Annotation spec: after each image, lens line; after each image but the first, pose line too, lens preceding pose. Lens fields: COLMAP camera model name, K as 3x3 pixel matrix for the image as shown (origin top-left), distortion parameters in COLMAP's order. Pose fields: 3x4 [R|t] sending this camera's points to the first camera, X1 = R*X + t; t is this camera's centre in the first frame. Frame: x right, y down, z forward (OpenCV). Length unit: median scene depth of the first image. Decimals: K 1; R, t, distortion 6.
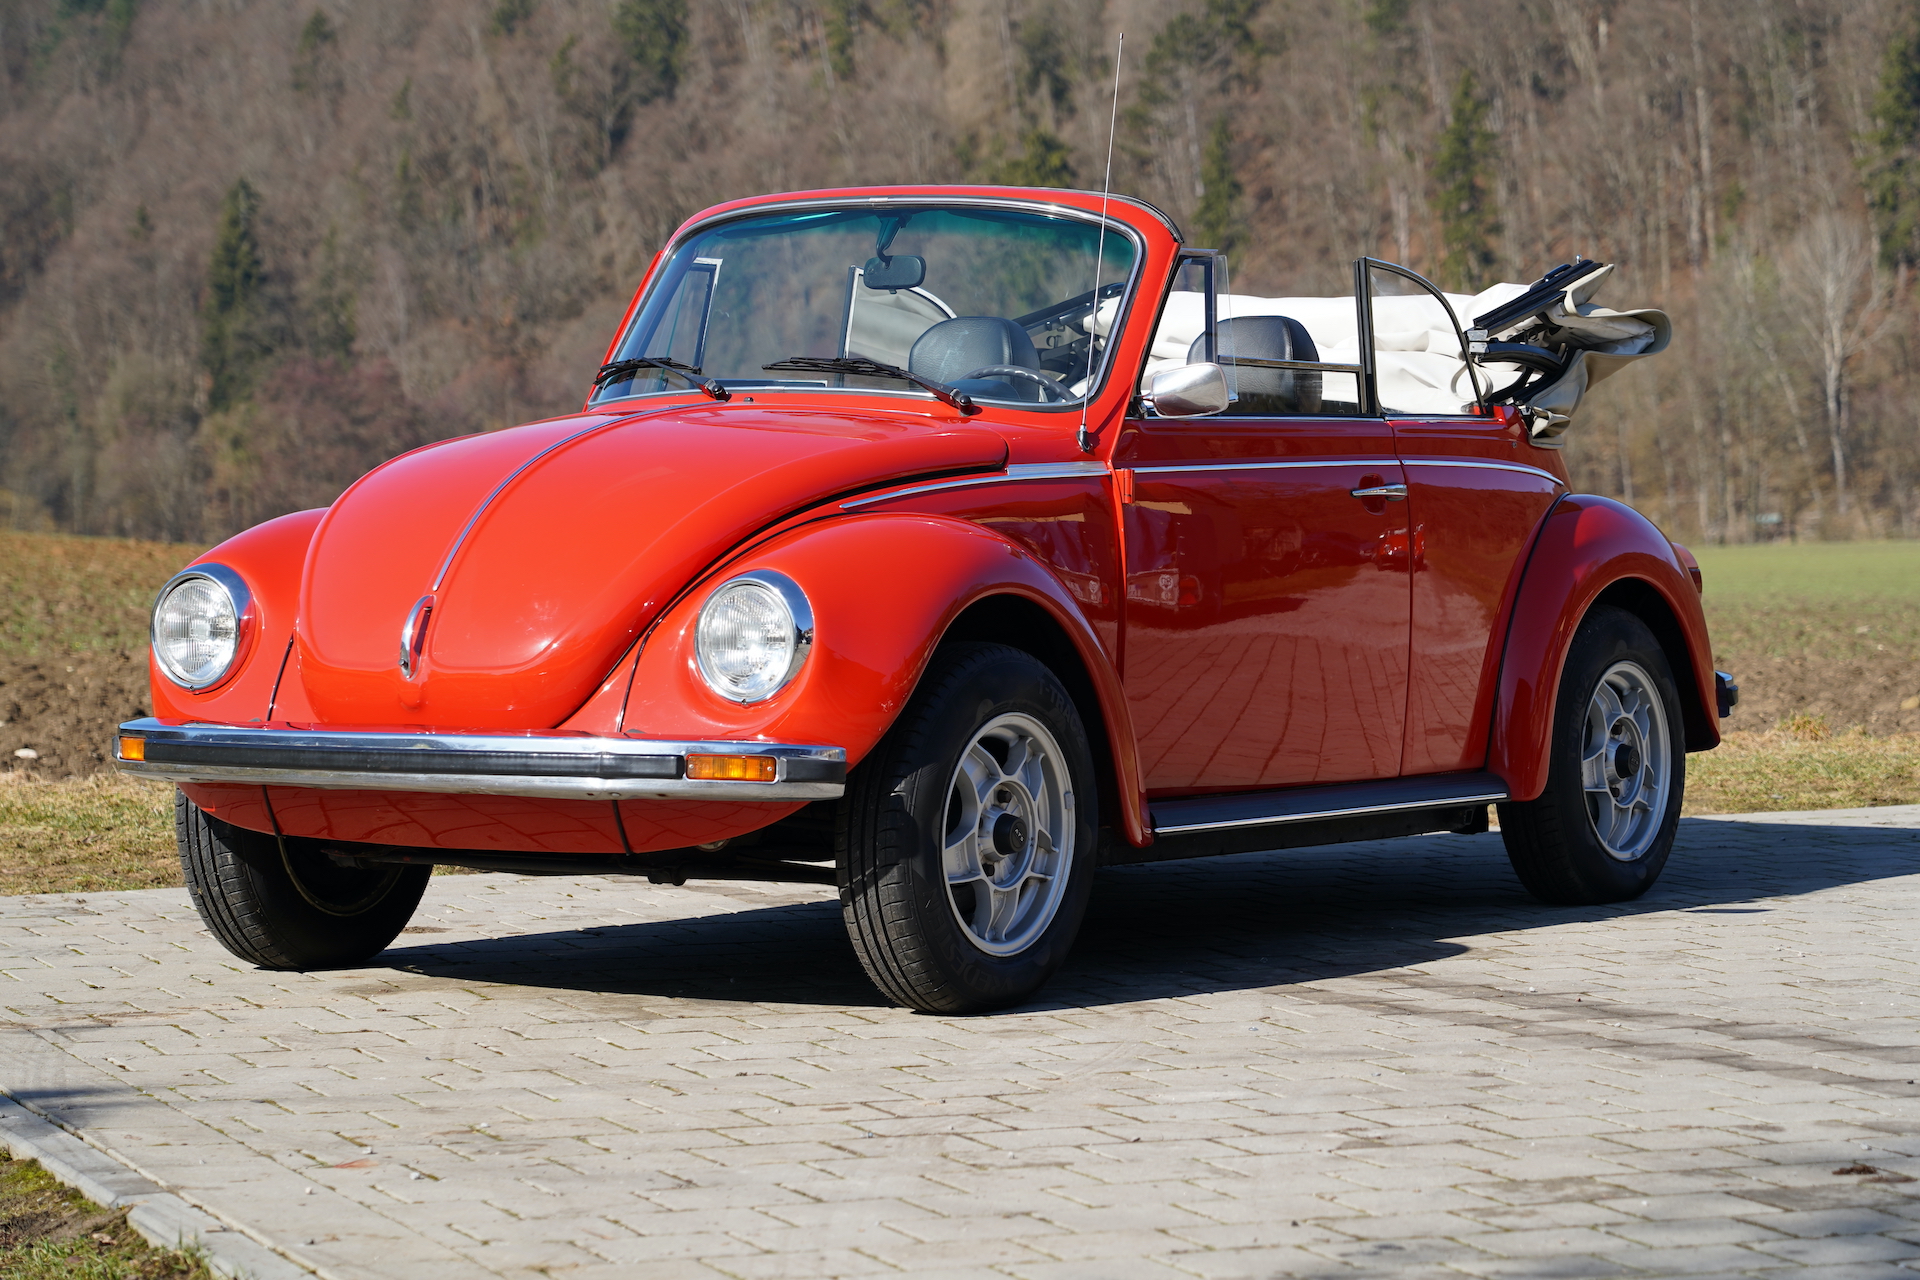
lens RADIAL K [[5867.0, 0, 973.9], [0, 5867.0, 632.4], [0, 0, 1]] dist [-0.037356, 1.623051]
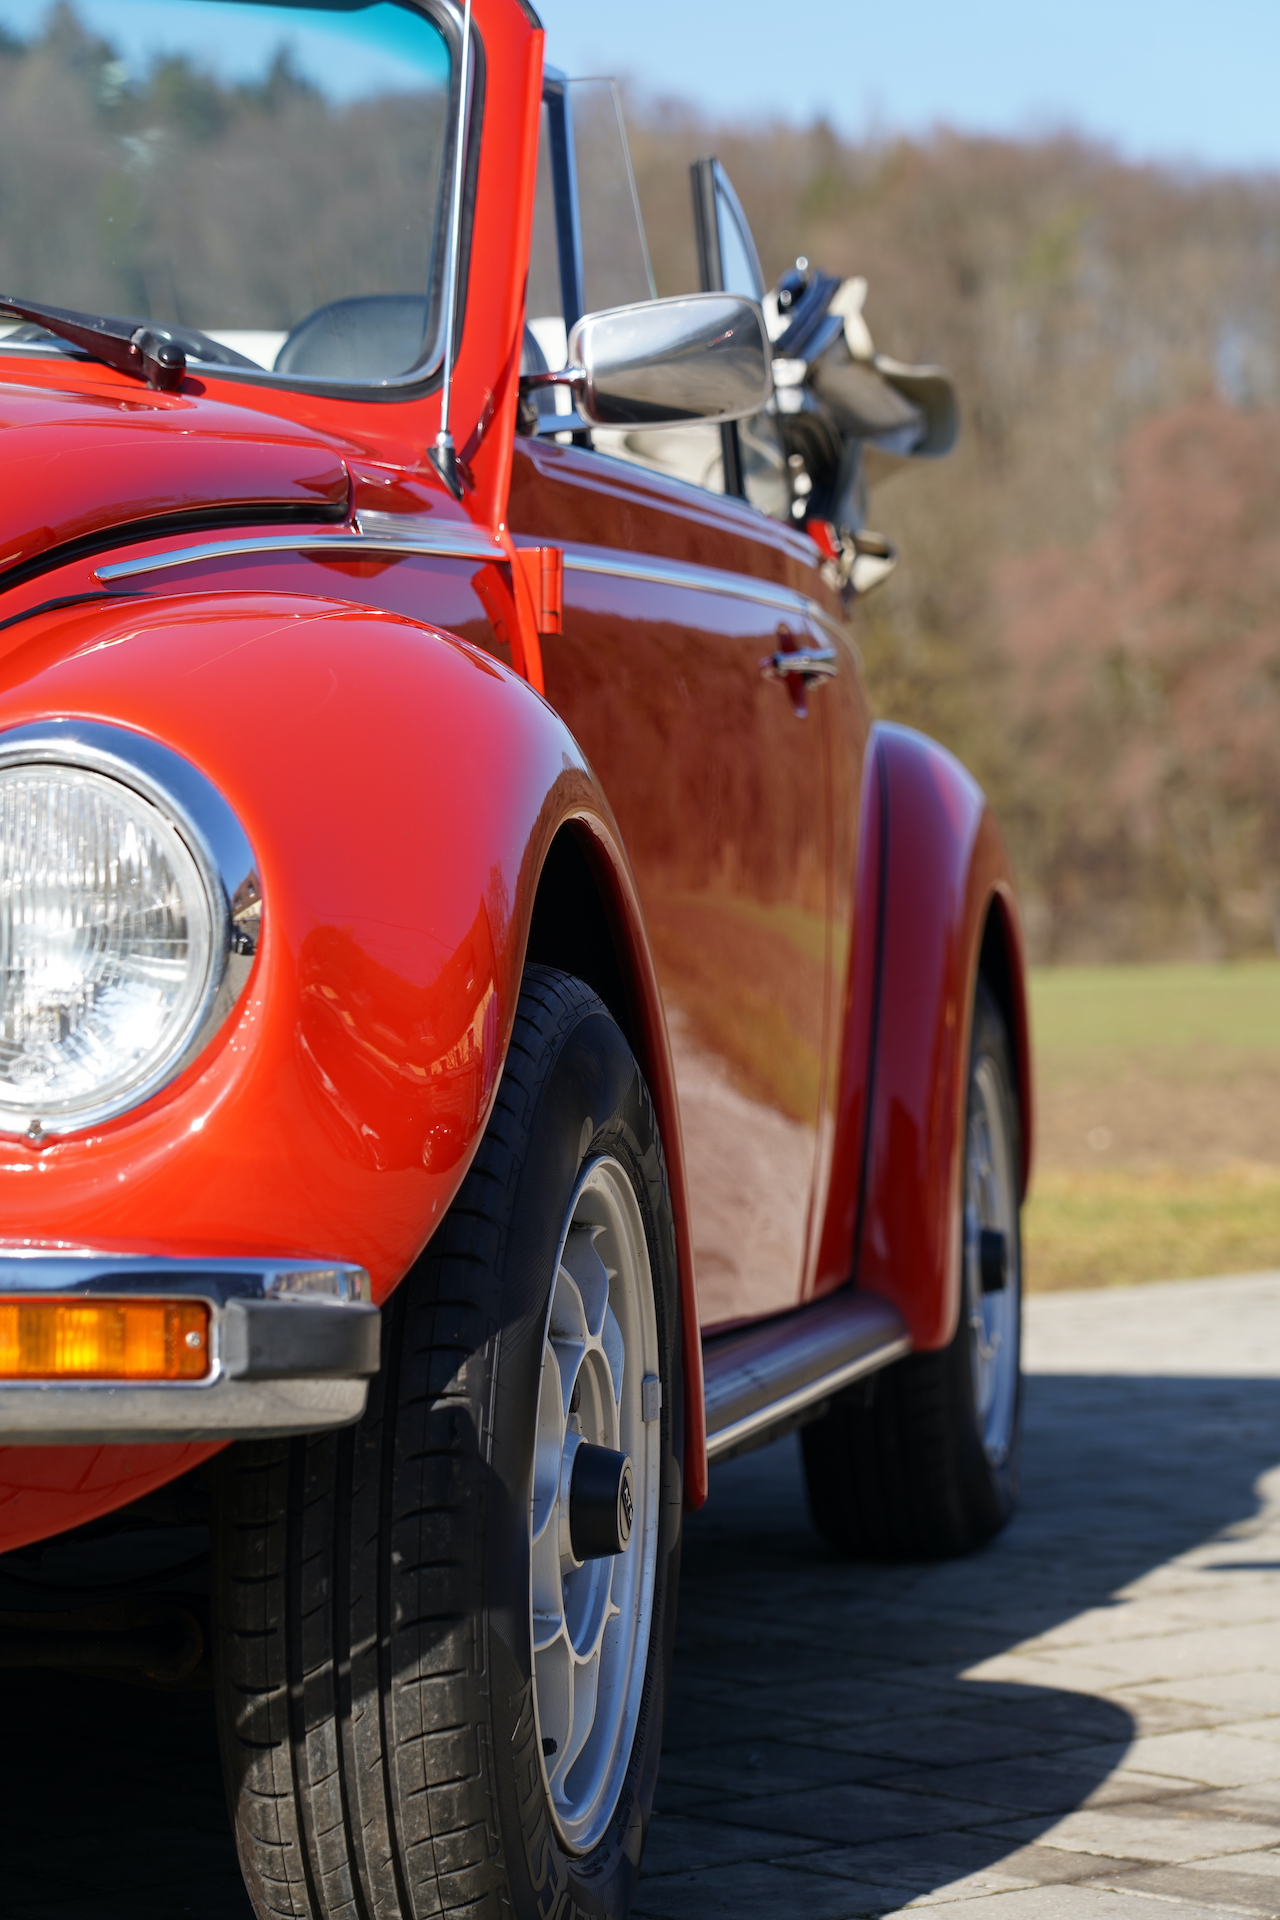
lens RADIAL K [[5867.8, 0, 640.7], [0, 5867.8, 834.1], [0, 0, 1]] dist [-0.025956, 1.056437]
pose [[0.921264, 0.007113, 0.388873, -0.107640], [0.012050, 0.998831, -0.046816, 0.008968], [-0.388751, 0.047815, 0.920101, 0.558907]]
